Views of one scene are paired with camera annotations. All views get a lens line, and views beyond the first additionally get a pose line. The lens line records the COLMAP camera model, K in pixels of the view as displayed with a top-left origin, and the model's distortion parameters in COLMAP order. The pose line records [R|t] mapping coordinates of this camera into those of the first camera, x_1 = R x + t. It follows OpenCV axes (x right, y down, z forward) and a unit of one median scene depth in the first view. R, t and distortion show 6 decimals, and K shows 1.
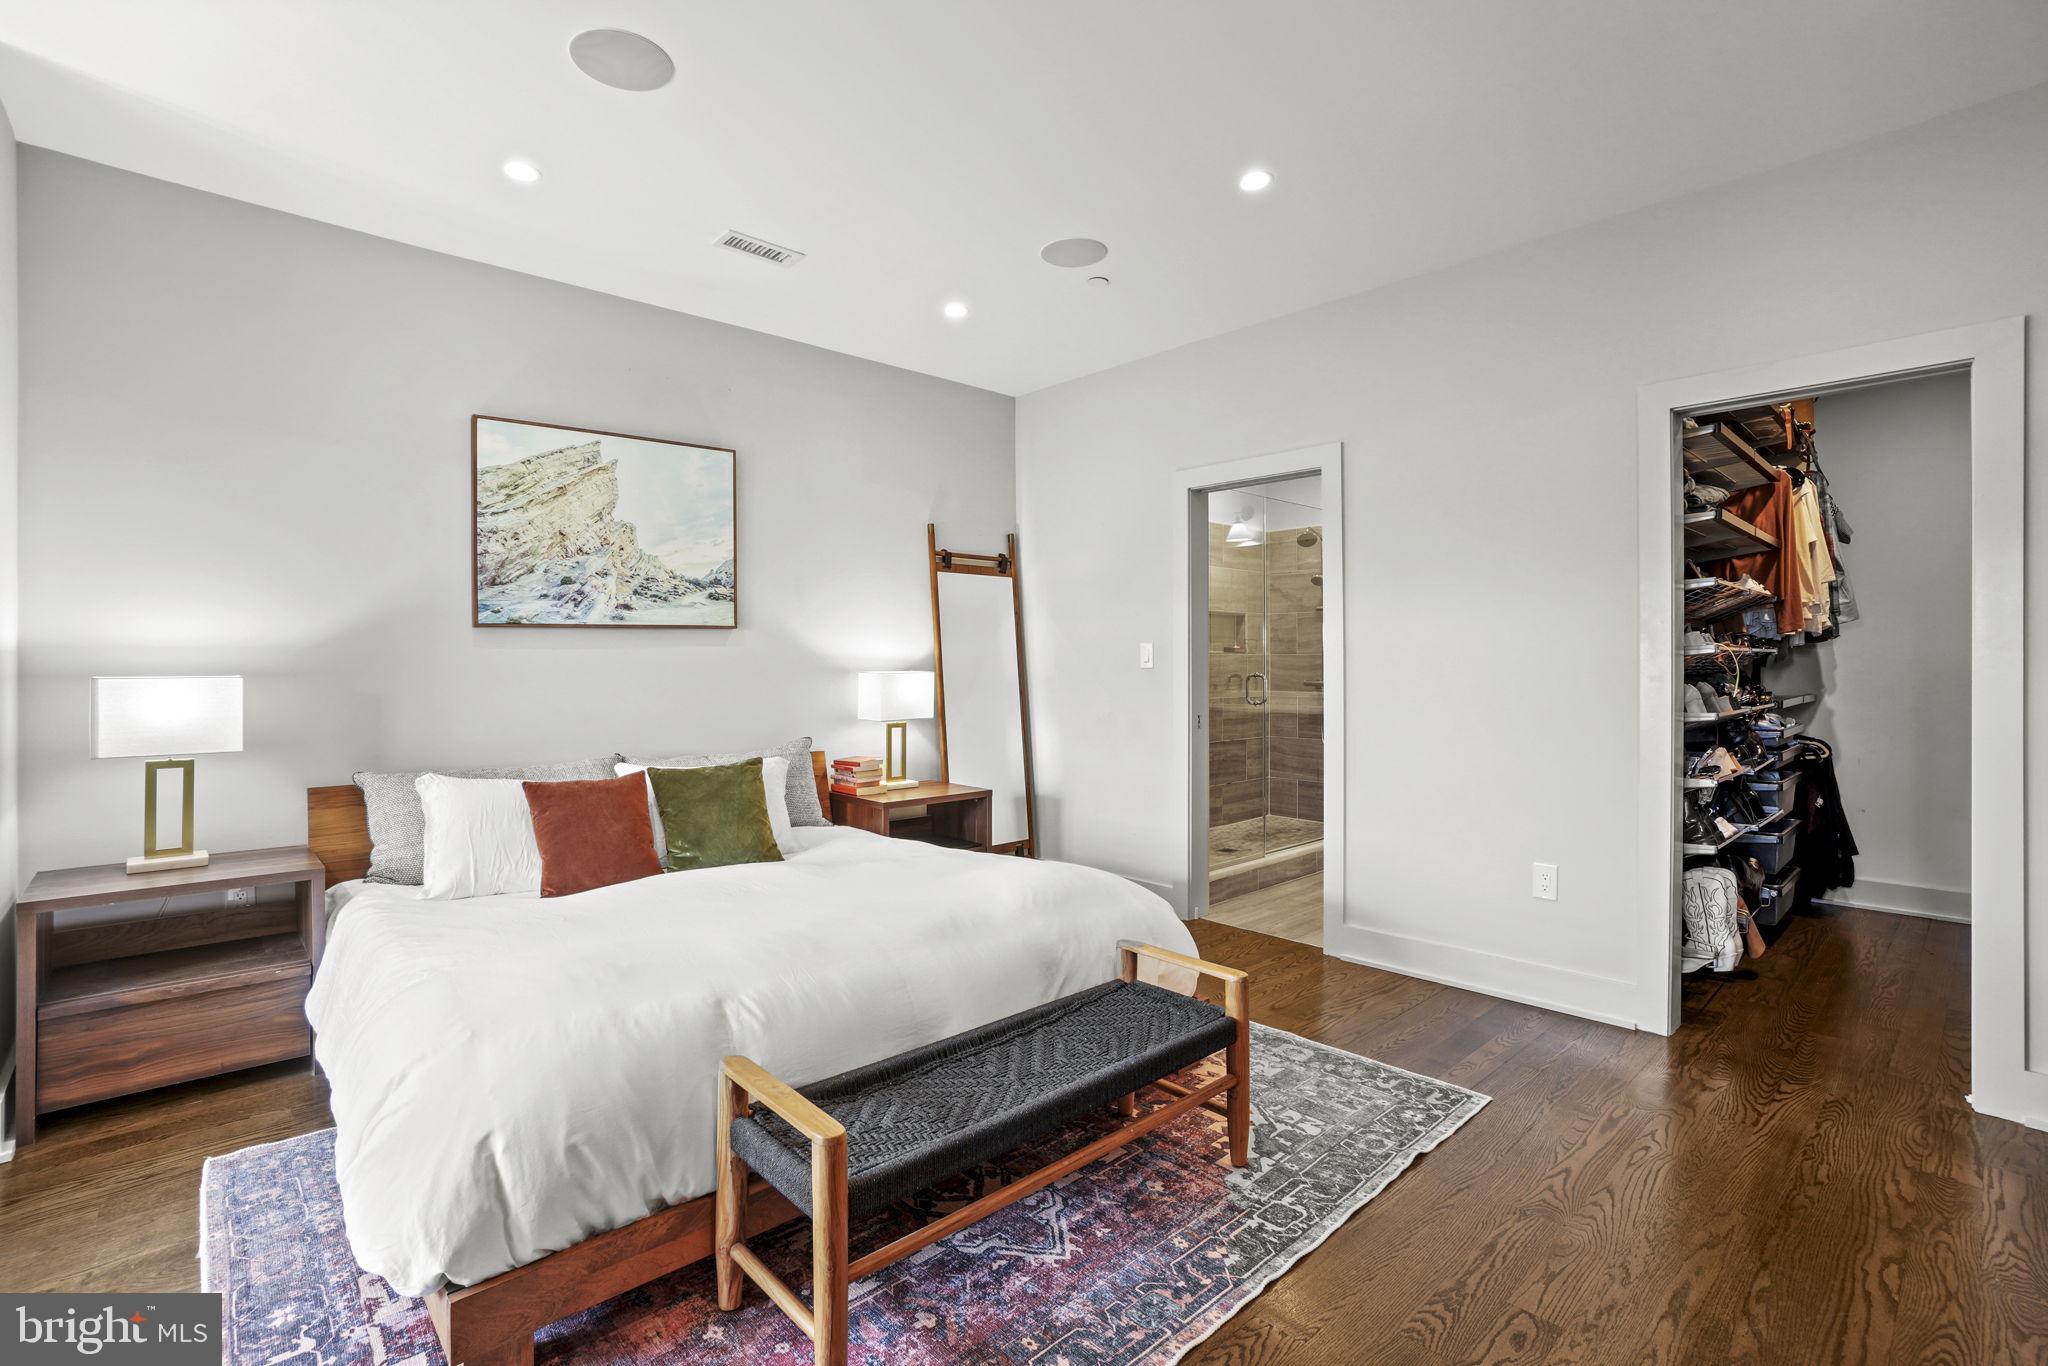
lens RADIAL K [[926.9, 0, 1024.0], [0, 926.9, 683.0], [0, 0, 1]] dist [-0.013834, -0.000031]
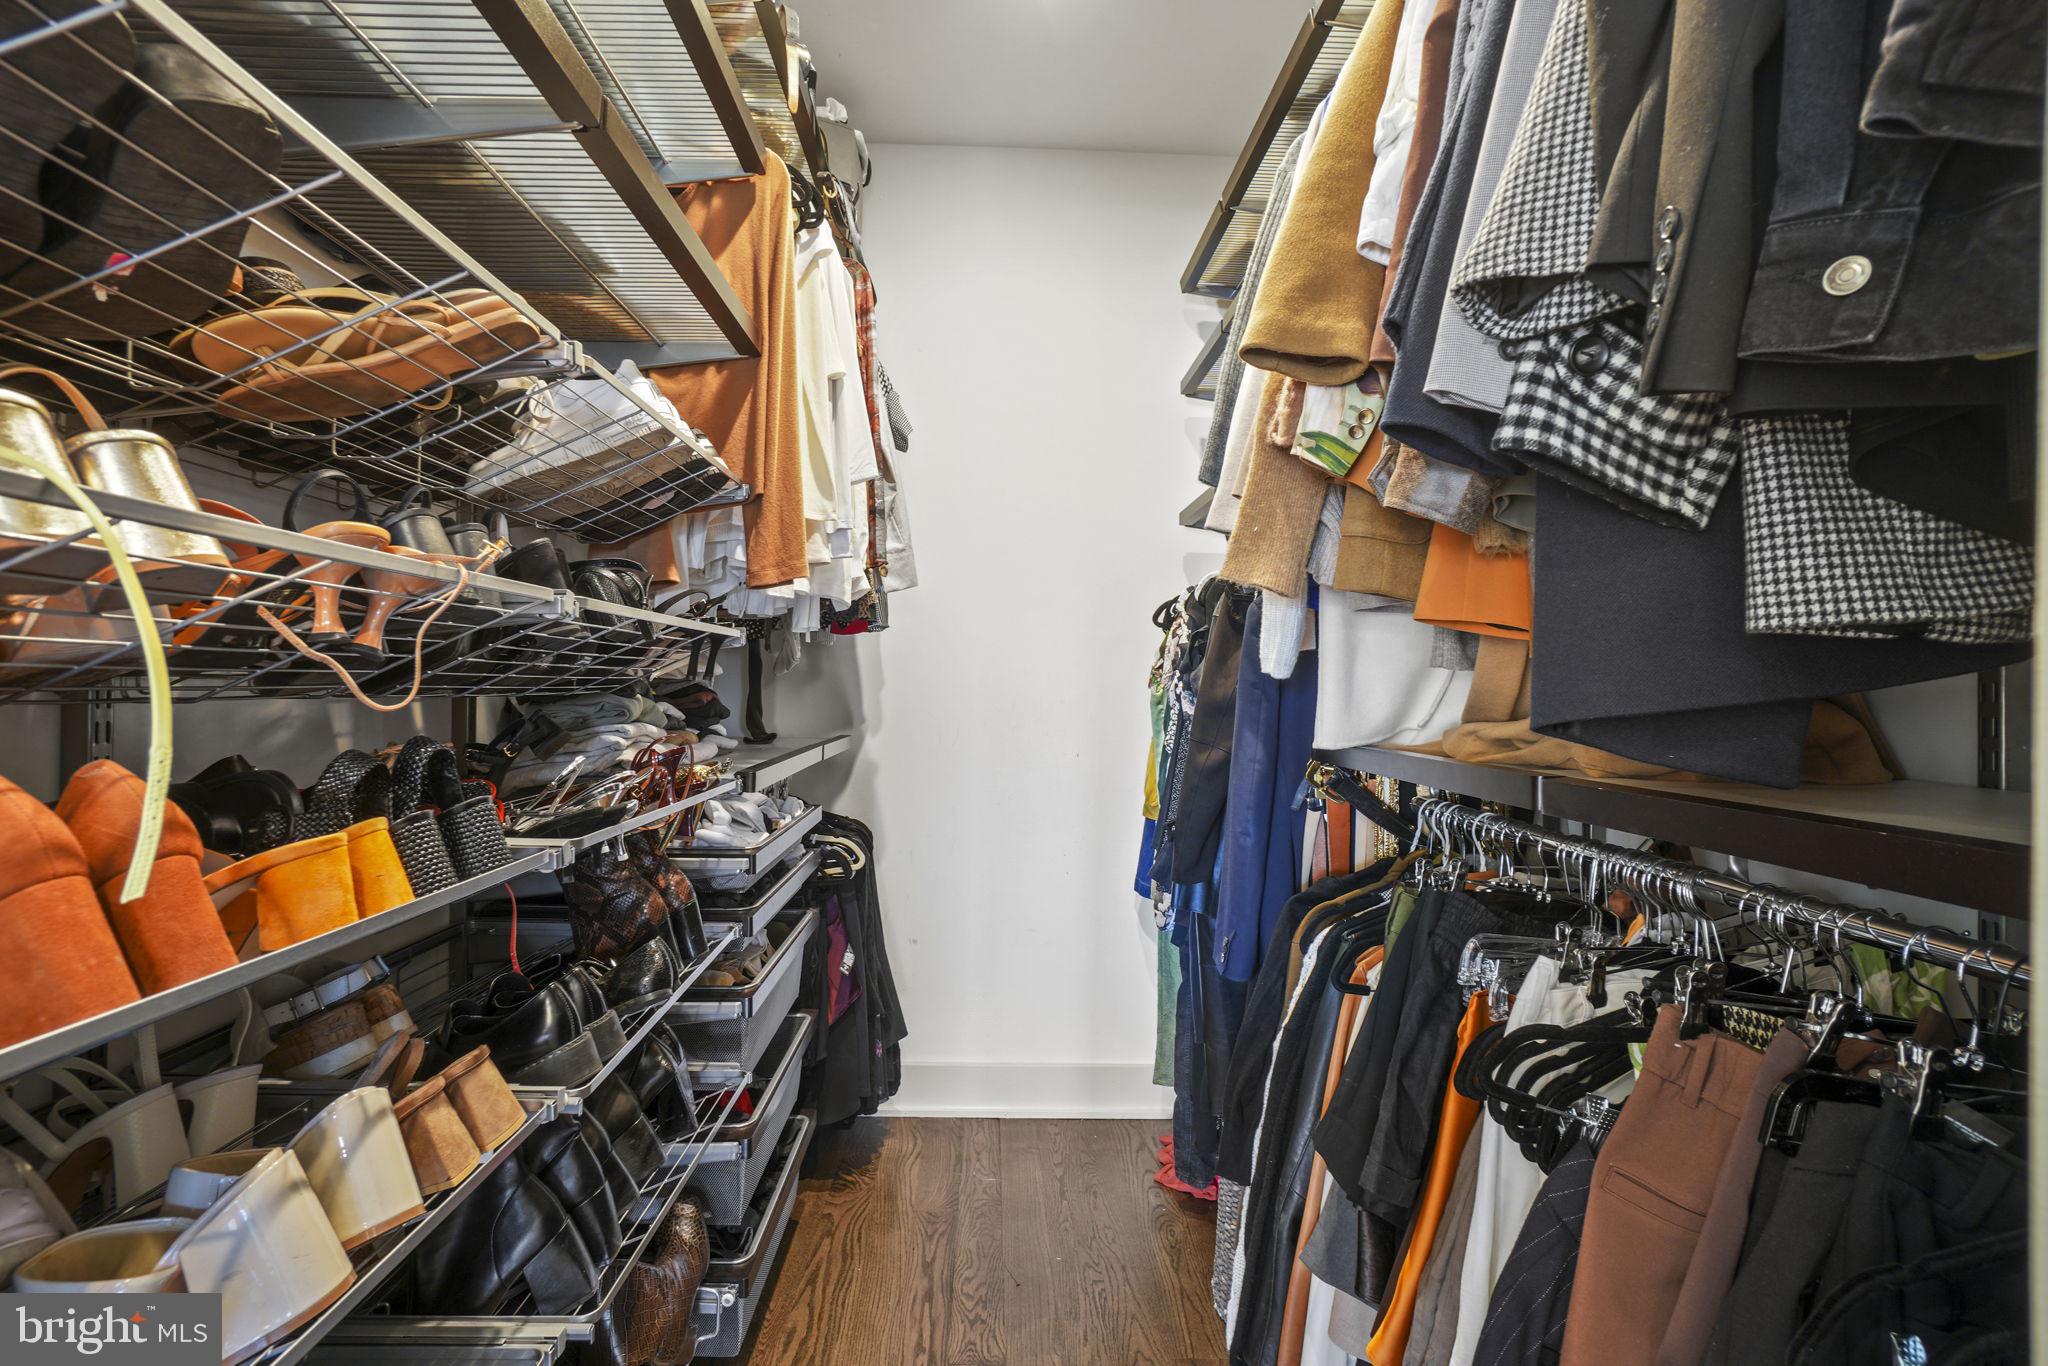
lens RADIAL K [[926.9, 0, 1024.0], [0, 926.9, 683.0], [0, 0, 1]] dist [-0.013834, -0.000031]
pose [[0.653450, 0.023915, 0.756592, 0.589168], [-0.019635, 0.999700, -0.014641, -0.012947], [-0.756715, -0.005288, 0.653723, 0.648328]]
